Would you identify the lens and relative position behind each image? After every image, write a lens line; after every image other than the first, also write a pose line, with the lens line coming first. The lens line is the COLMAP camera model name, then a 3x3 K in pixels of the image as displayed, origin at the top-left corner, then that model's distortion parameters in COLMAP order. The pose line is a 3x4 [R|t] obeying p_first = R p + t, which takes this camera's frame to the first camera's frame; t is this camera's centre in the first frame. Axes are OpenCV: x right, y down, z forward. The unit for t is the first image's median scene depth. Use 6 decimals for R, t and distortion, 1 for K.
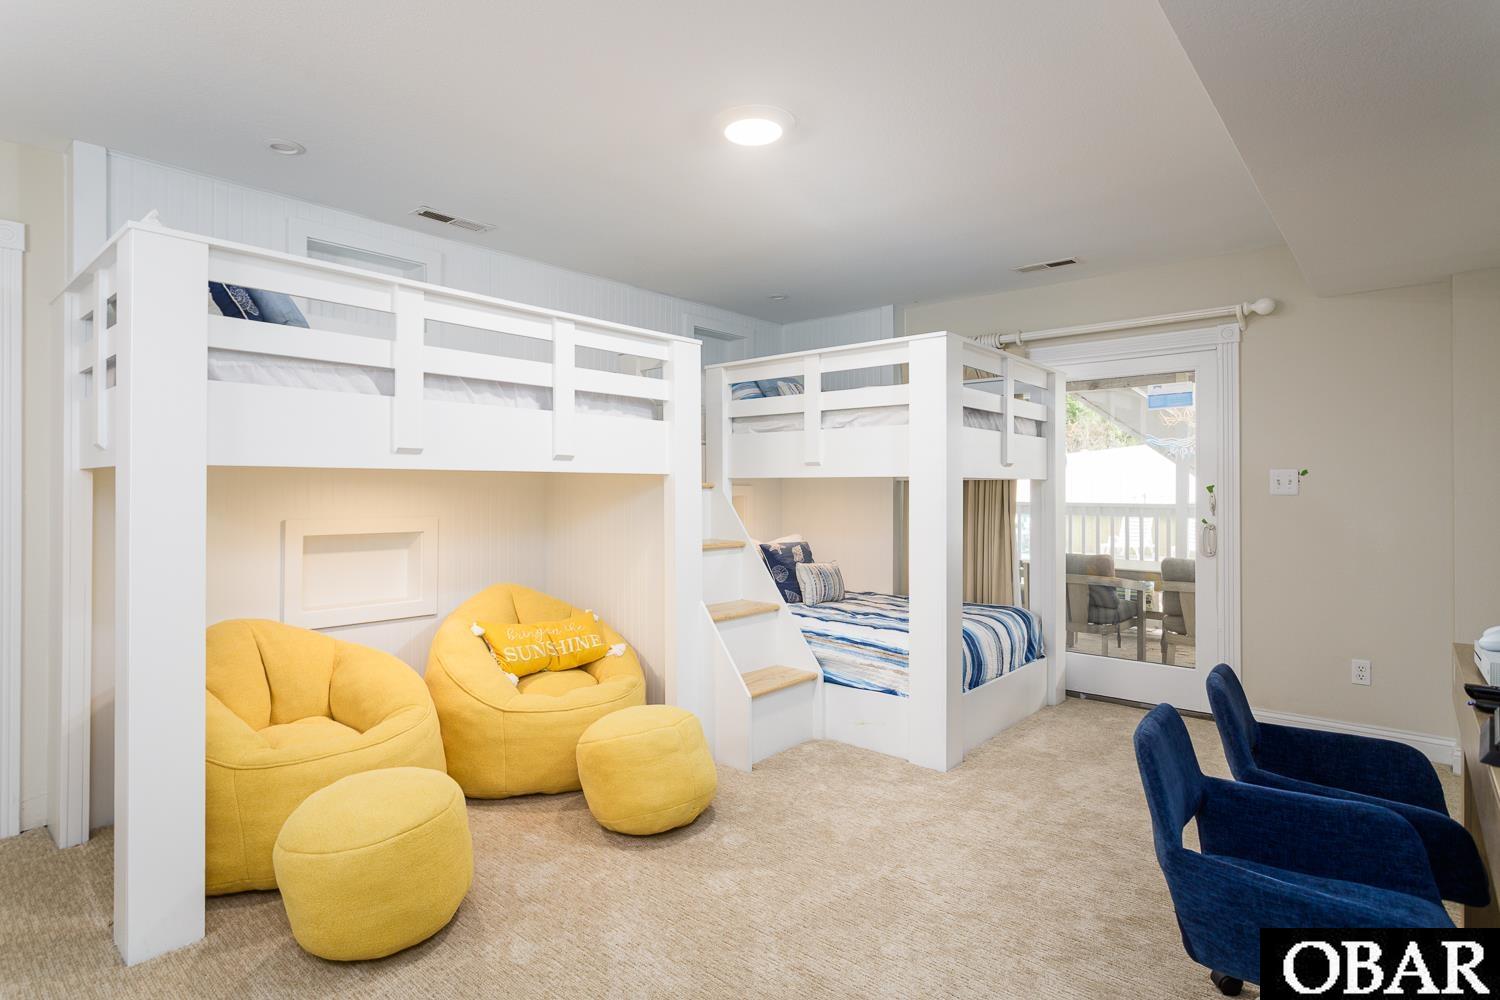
lens RADIAL K [[789.7, 0, 745.7], [0, 789.7, 492.2], [0, 0, 1]] dist [0.003085, 0.000282]
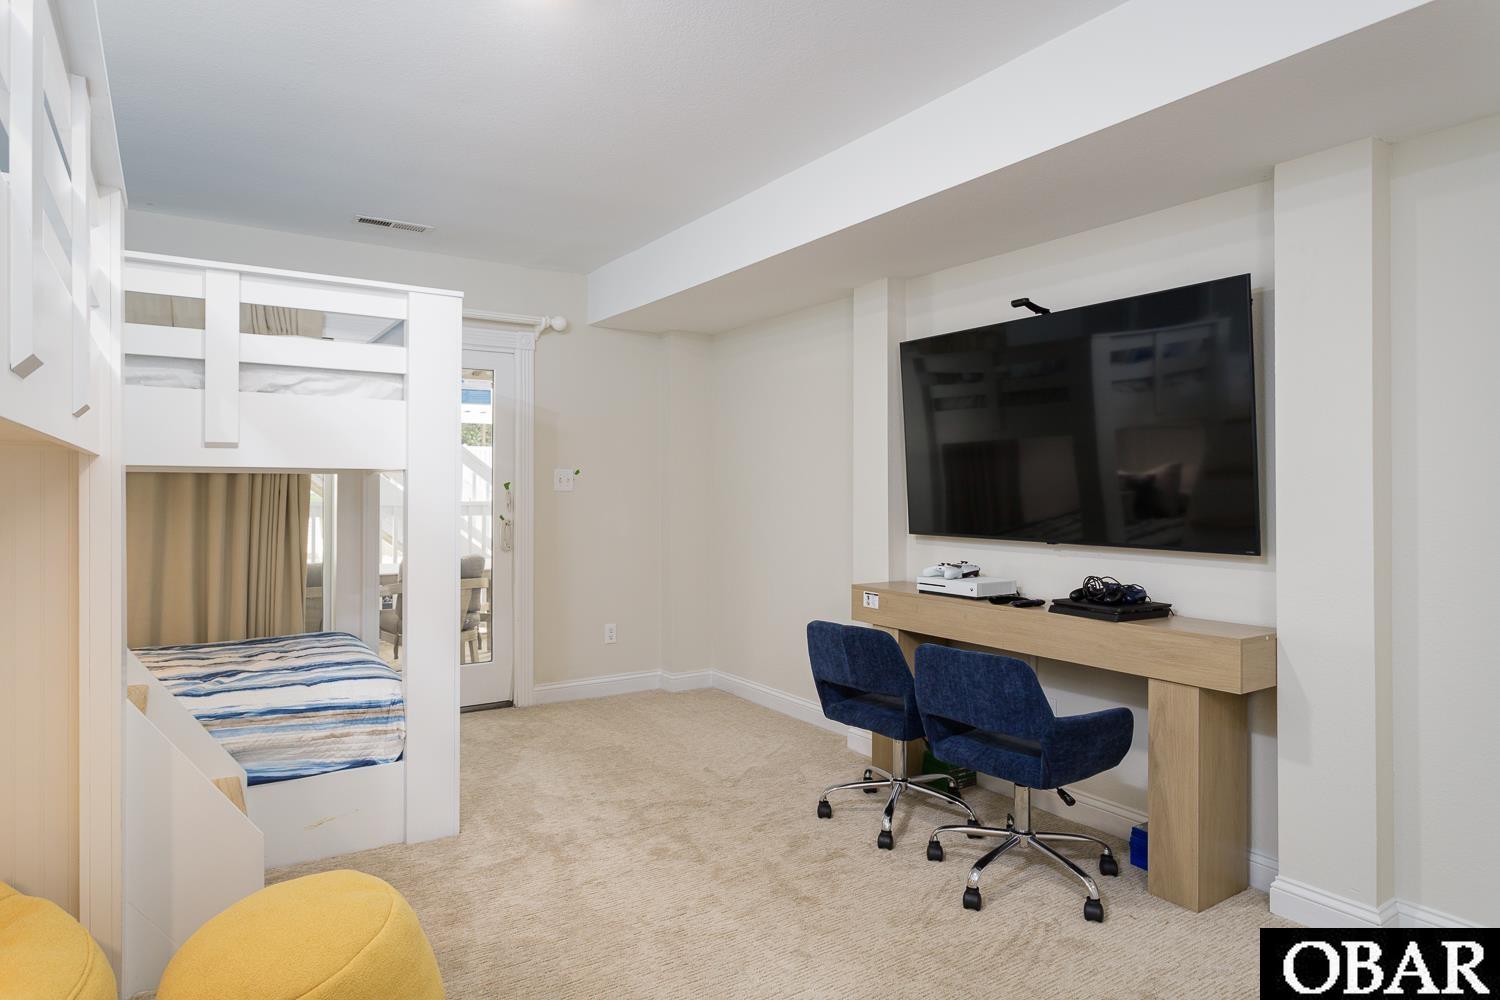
lens RADIAL K [[864.0, 0, 745.9], [0, 864.0, 493.9], [0, 0, 1]] dist [-0.004641, -0.000690]
pose [[0.272856, -0.007663, 0.962024, -0.460259], [0.003018, 0.999970, 0.007109, -0.000761], [-0.962050, 0.000964, 0.272871, 0.418725]]
